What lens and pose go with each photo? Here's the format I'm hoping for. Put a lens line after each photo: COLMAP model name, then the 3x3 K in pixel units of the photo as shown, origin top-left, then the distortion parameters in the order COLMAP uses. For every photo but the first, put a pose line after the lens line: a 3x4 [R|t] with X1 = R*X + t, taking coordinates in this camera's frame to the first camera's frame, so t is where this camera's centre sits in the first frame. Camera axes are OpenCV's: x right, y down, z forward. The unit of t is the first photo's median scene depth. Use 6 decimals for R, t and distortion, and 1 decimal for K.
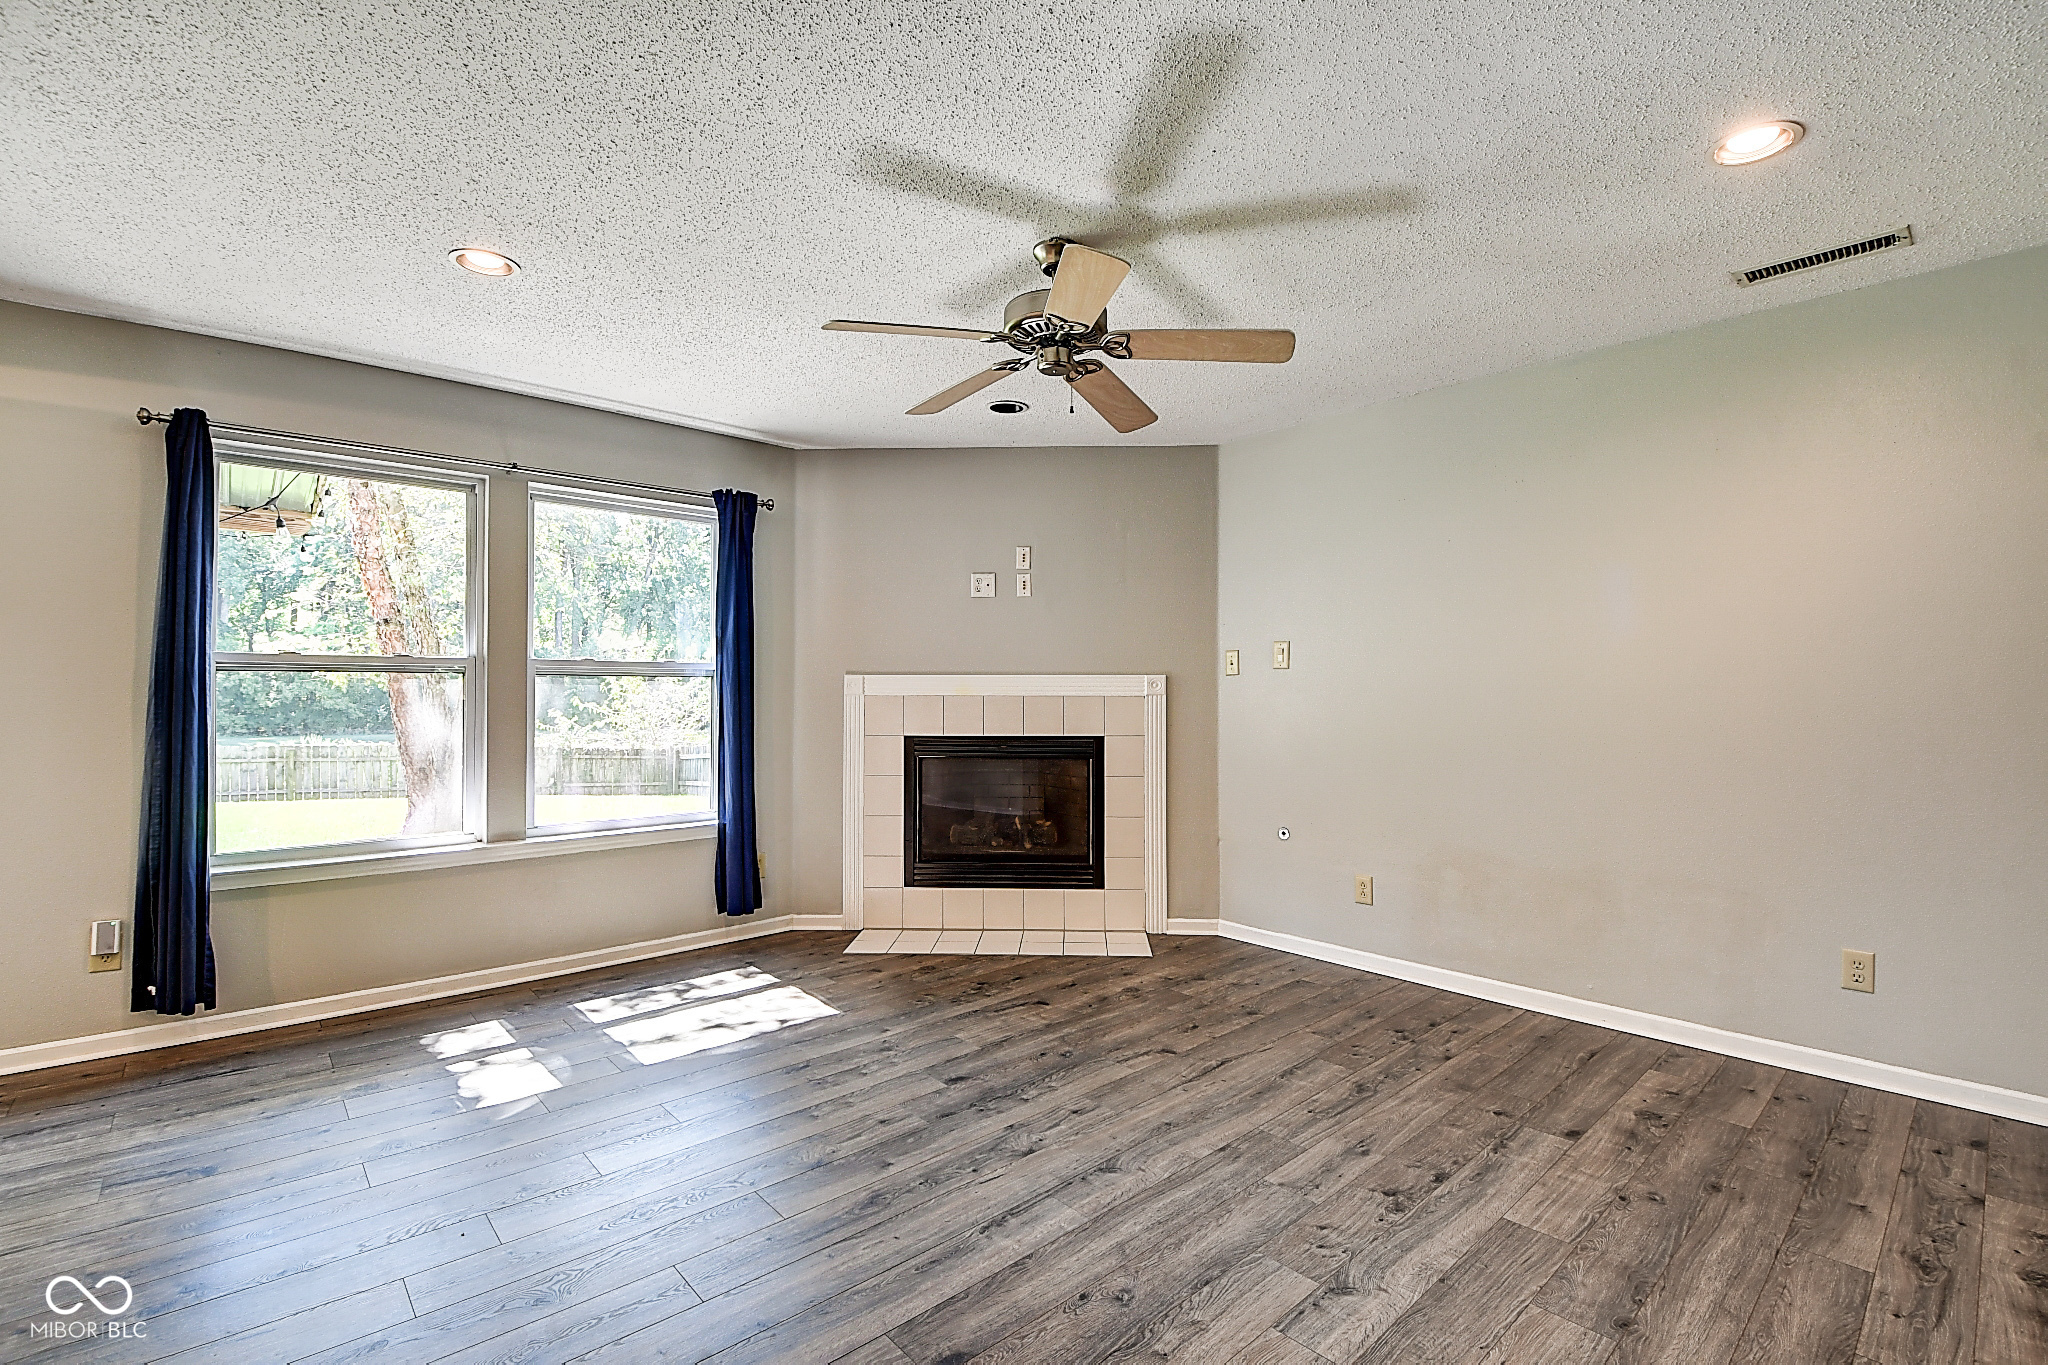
lens RADIAL K [[907.8, 0, 1024.0], [0, 907.8, 682.5], [0, 0, 1]] dist [0.016142, -0.021874]
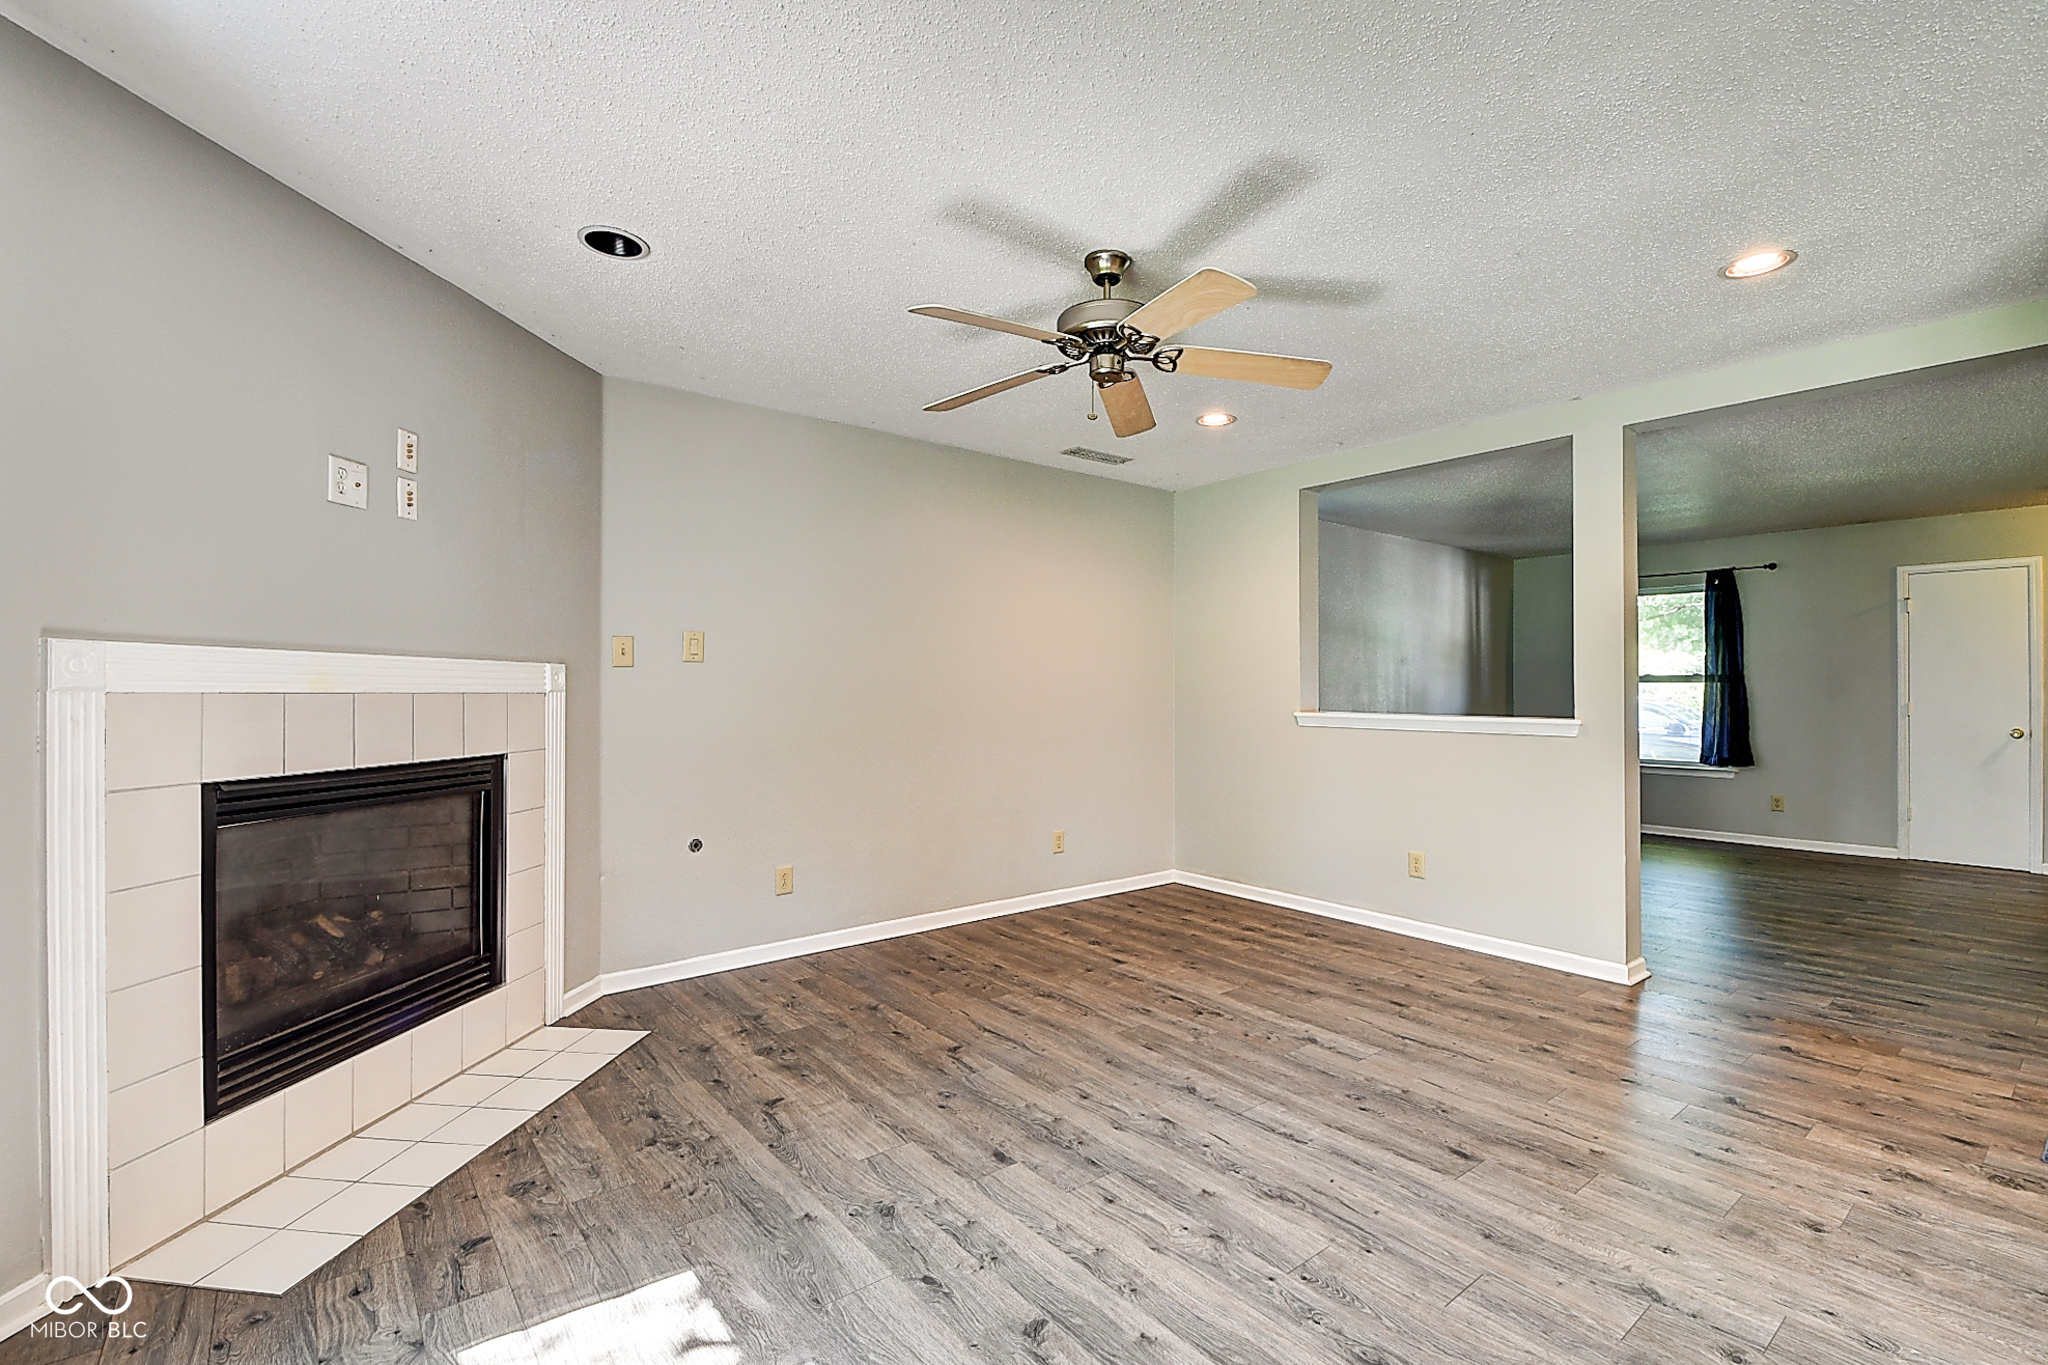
lens RADIAL K [[911.3, 0, 1052.1], [0, 911.3, 679.5], [0, 0, 1]] dist [0.036654, -0.026631]
pose [[0.043125, 0.011186, 0.999007, -0.716726], [-0.015180, 0.999829, -0.010540, 0.008200], [-0.998954, -0.014711, 0.043287, 0.726365]]
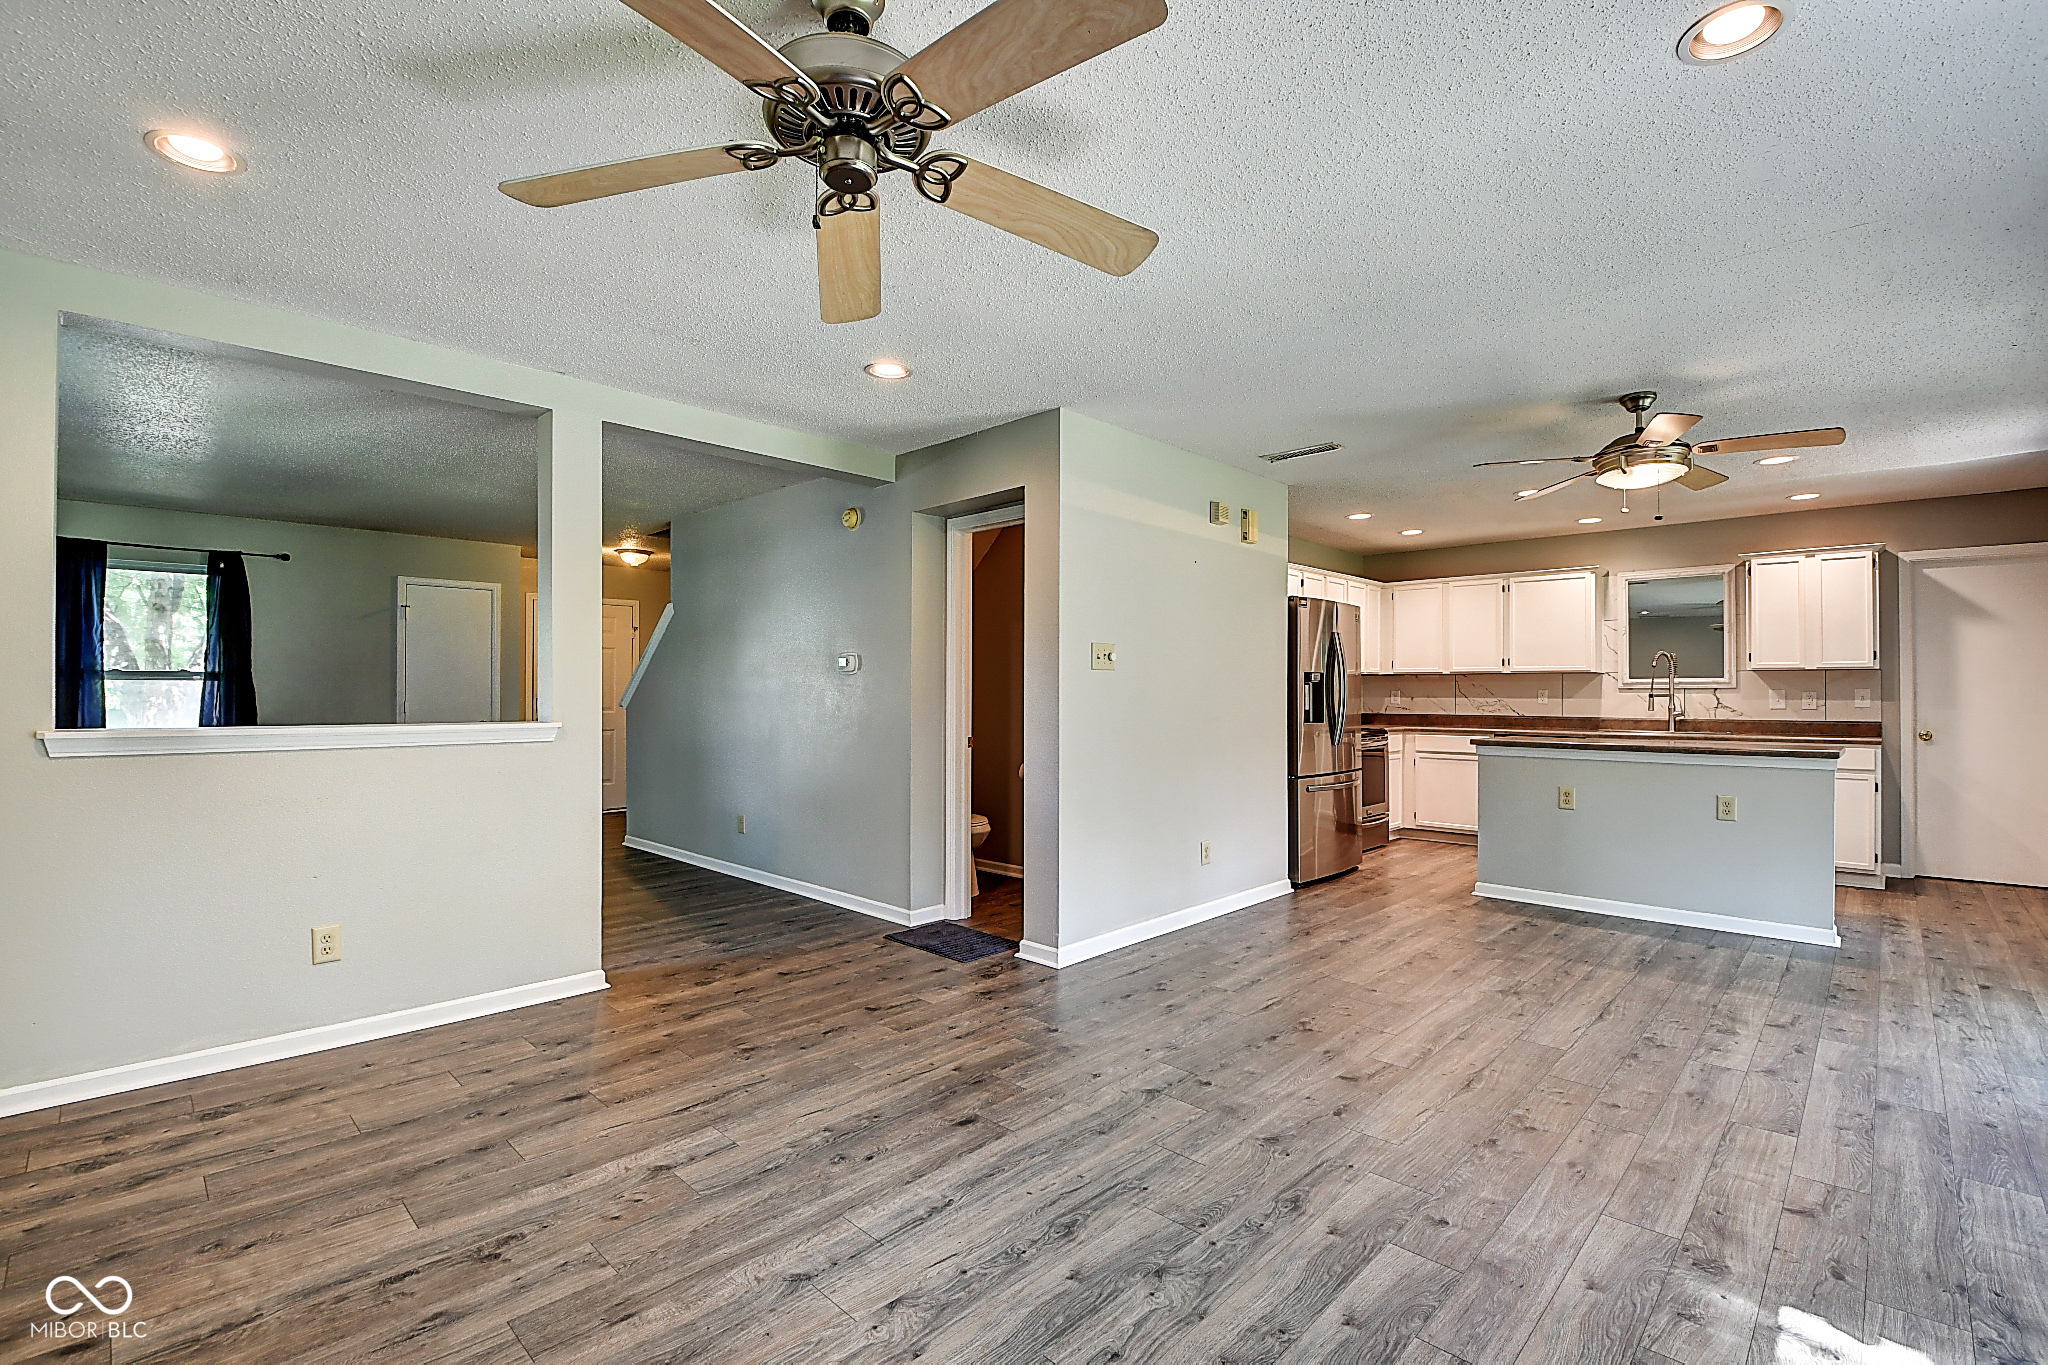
lens RADIAL K [[903.6, 0, 1017.8], [0, 903.6, 685.1], [0, 0, 1]] dist [-0.001113, -0.016415]
pose [[-0.998081, -0.002921, -0.061858, -0.032201], [-0.001592, 0.999767, -0.021522, 0.014687], [0.061907, -0.021382, -0.997853, 1.164367]]
